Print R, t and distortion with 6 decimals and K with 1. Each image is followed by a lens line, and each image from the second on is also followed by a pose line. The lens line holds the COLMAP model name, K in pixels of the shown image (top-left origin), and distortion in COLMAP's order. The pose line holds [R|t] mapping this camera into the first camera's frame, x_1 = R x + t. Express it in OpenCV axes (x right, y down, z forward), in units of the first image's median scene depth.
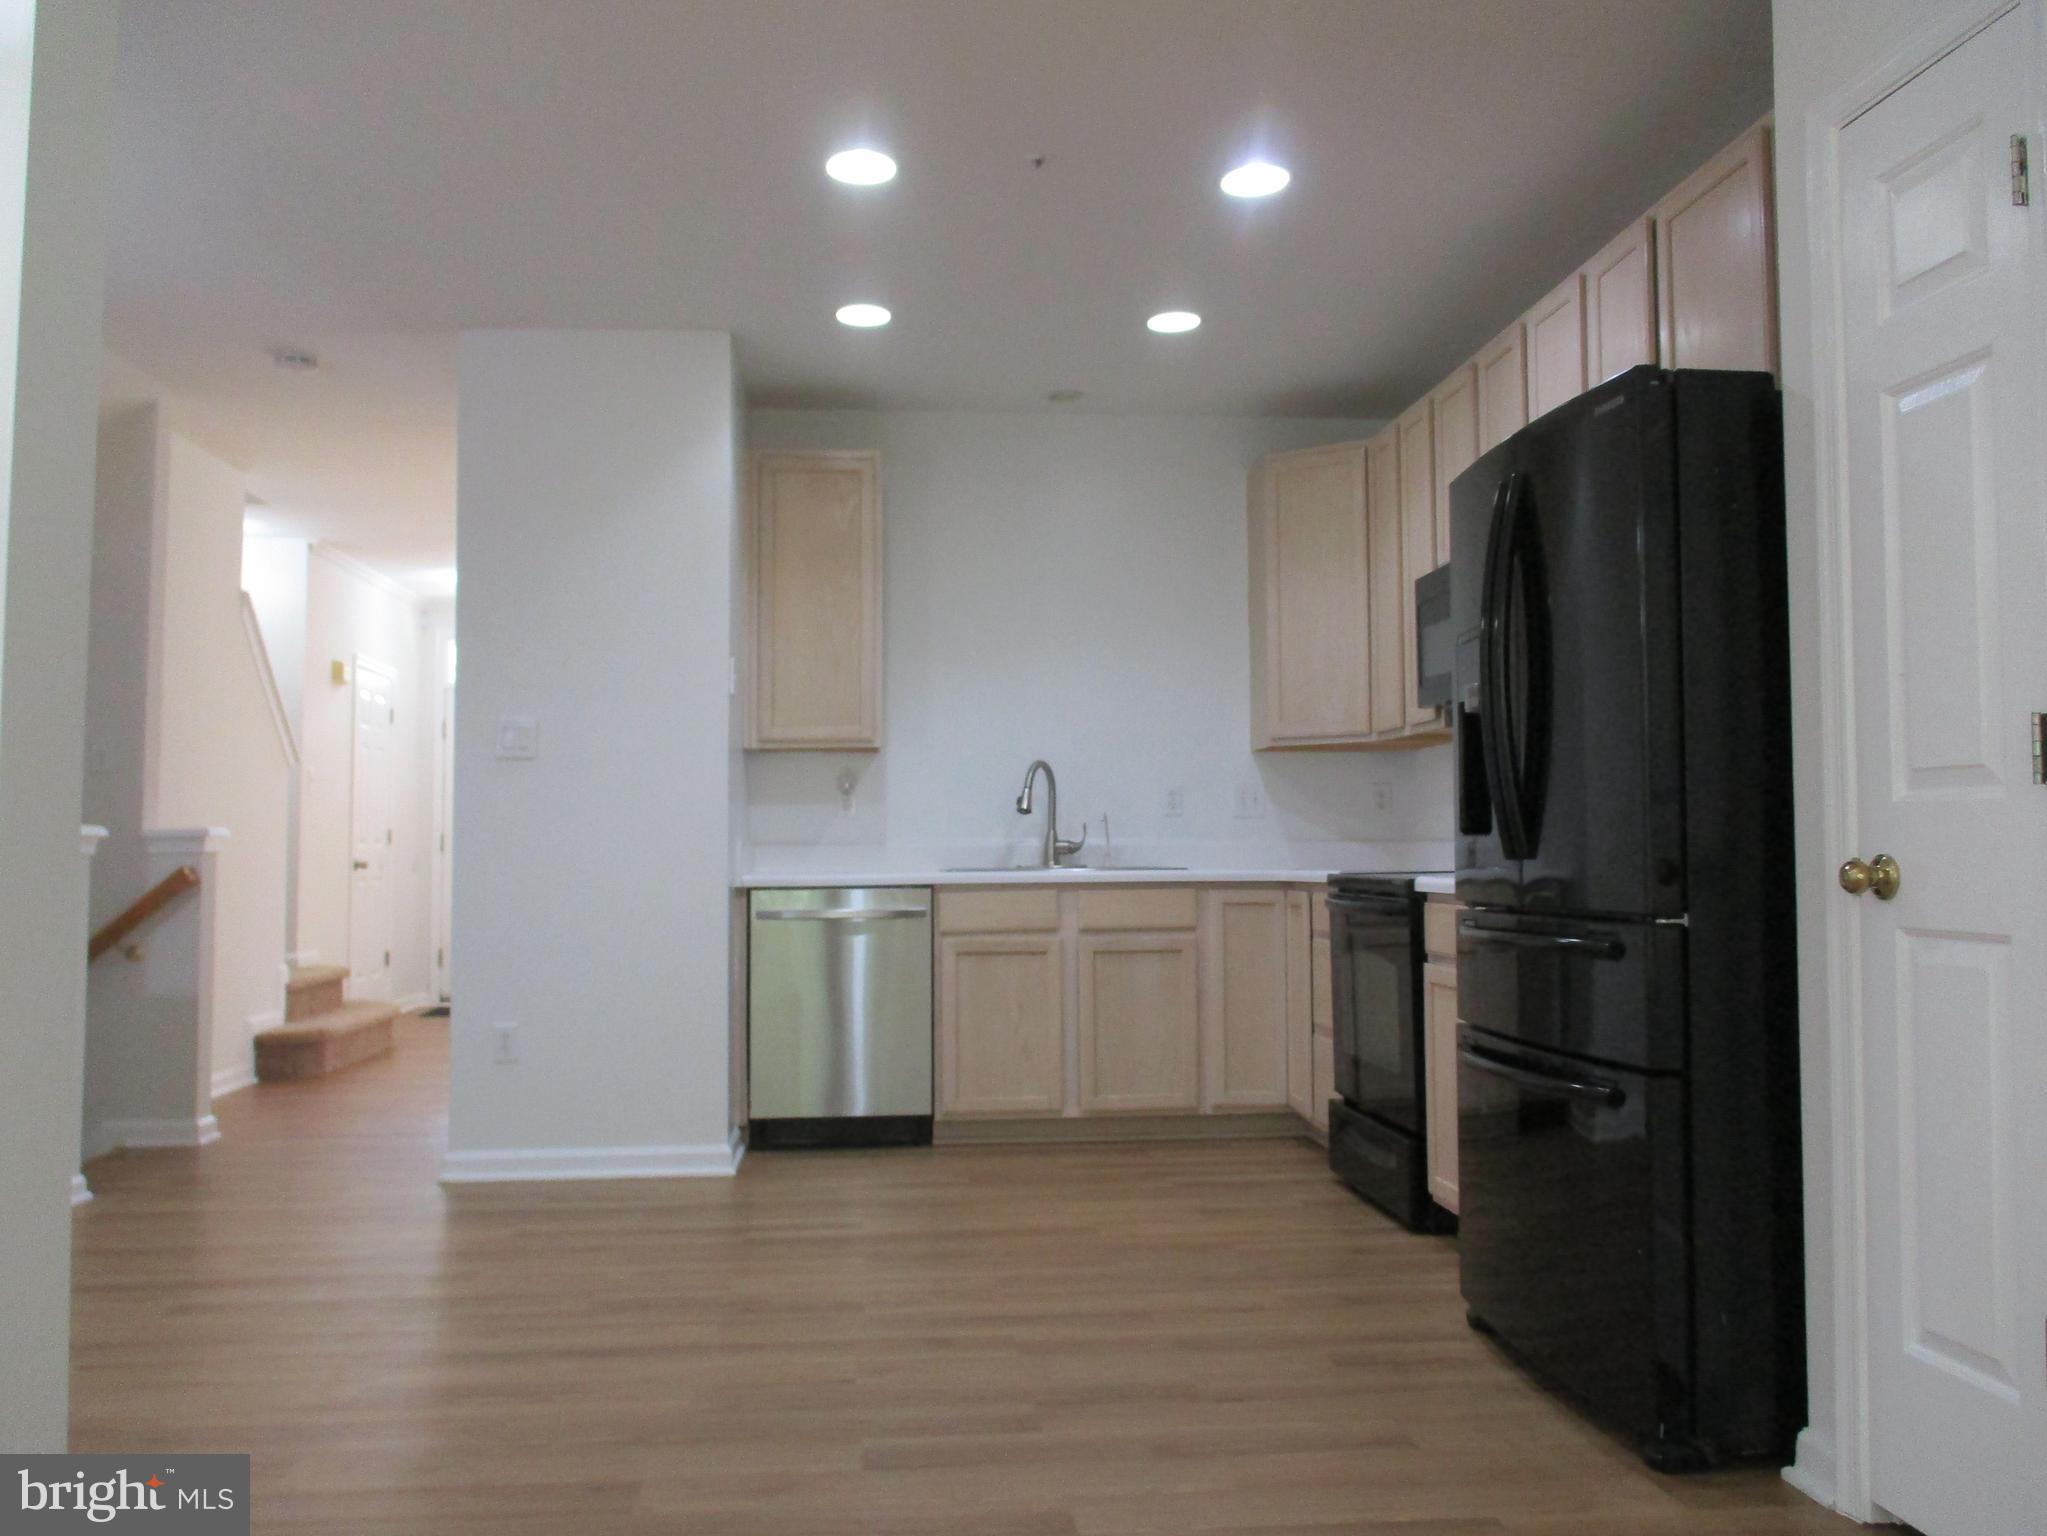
lens RADIAL K [[1761.9, 0, 1027.0], [0, 1761.9, 742.0], [0, 0, 1]] dist [0.012324, -0.006053]
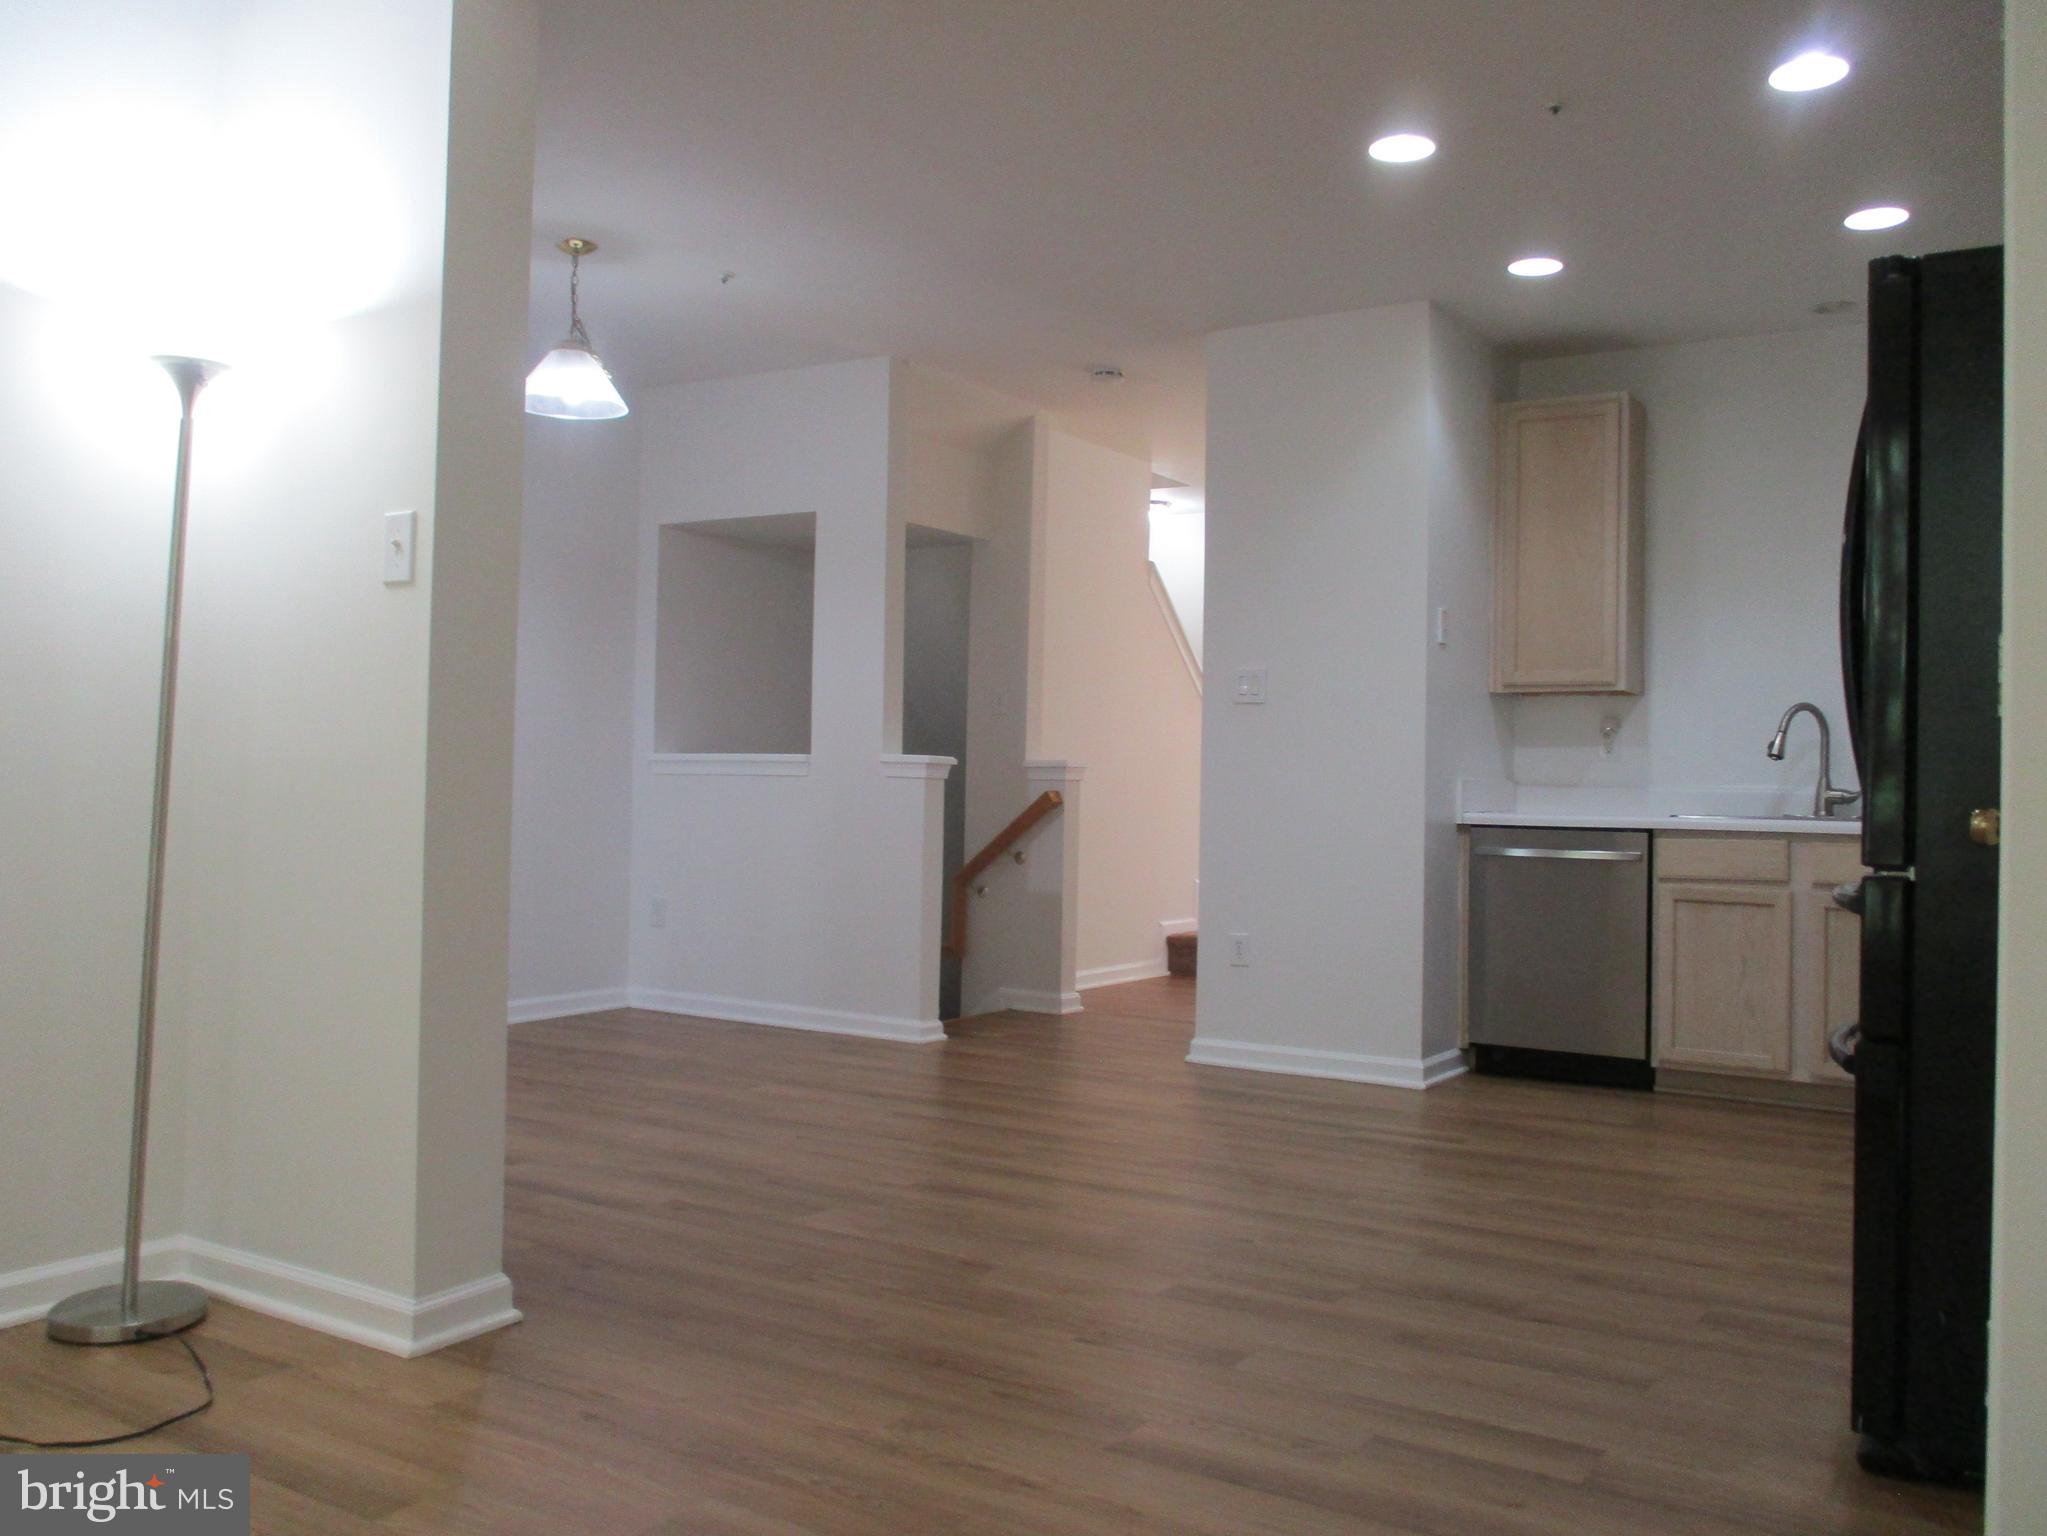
lens RADIAL K [[1761.9, 0, 1027.0], [0, 1761.9, 742.0], [0, 0, 1]] dist [0.012324, -0.006053]
pose [[0.790648, 0.009253, -0.612202, 0.274085], [0.008988, 0.999603, 0.026716, 0.002717], [0.612206, -0.026625, 0.790250, 0.006493]]
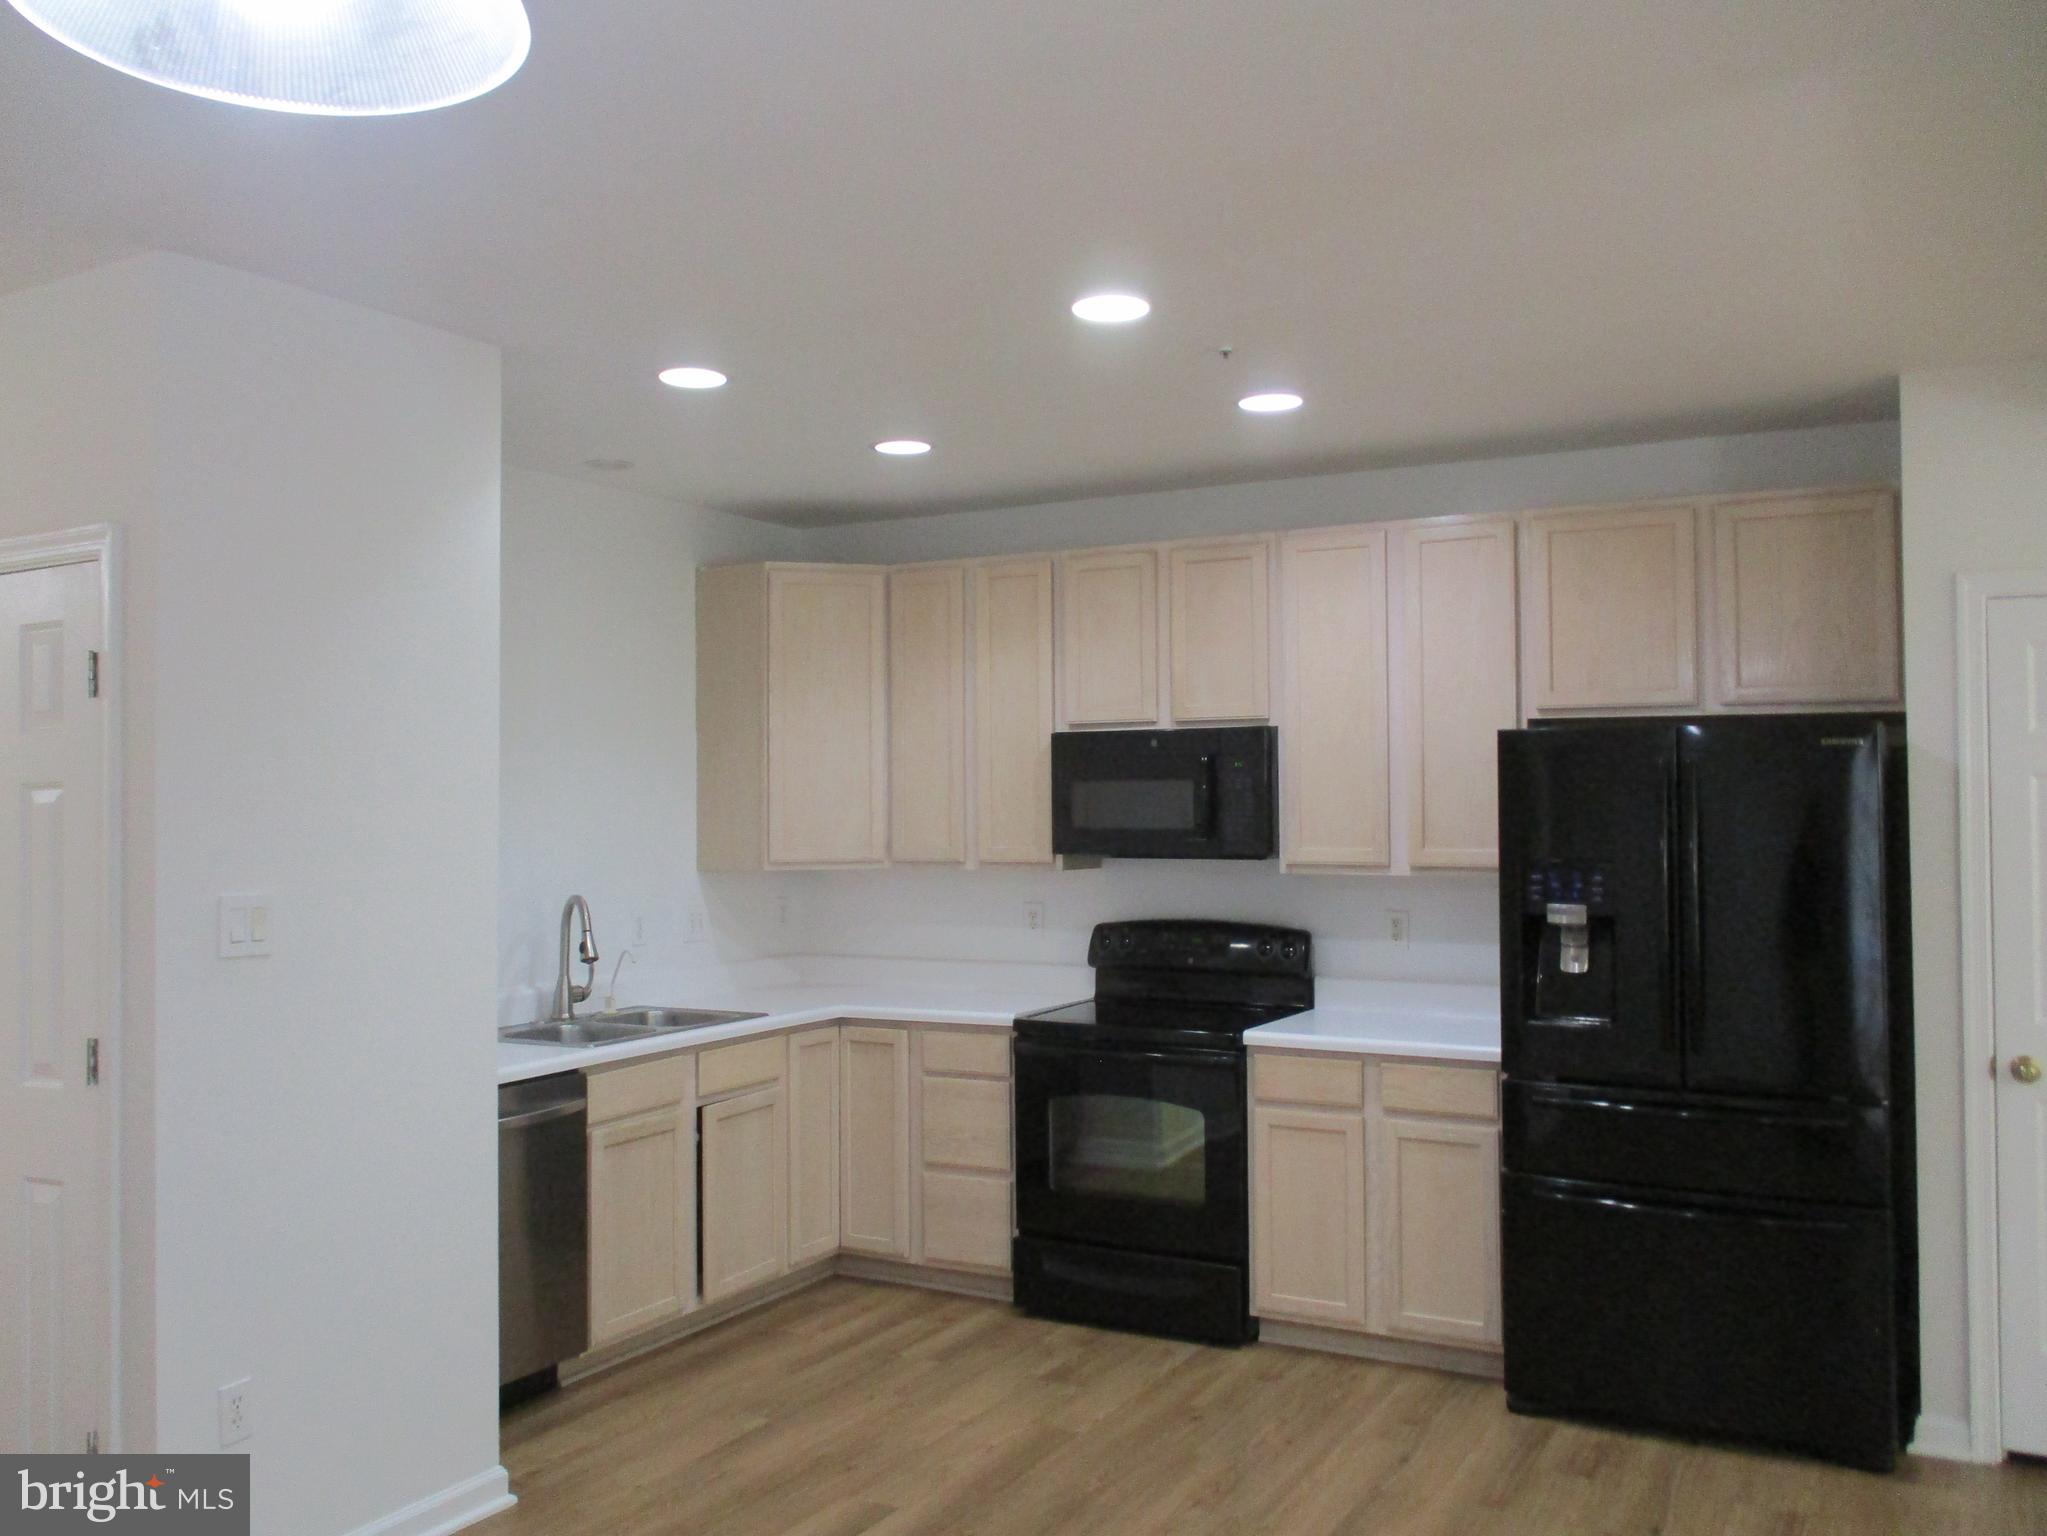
lens RADIAL K [[1742.0, 0, 1023.5], [0, 1742.0, 768.0], [0, 0, 1]] dist [-0.018028, 0.011000]
pose [[0.568707, 0.016754, 0.822369, -0.596301], [-0.044578, 0.998951, 0.010477, -0.073662], [-0.821331, -0.042618, 0.568858, 0.384695]]
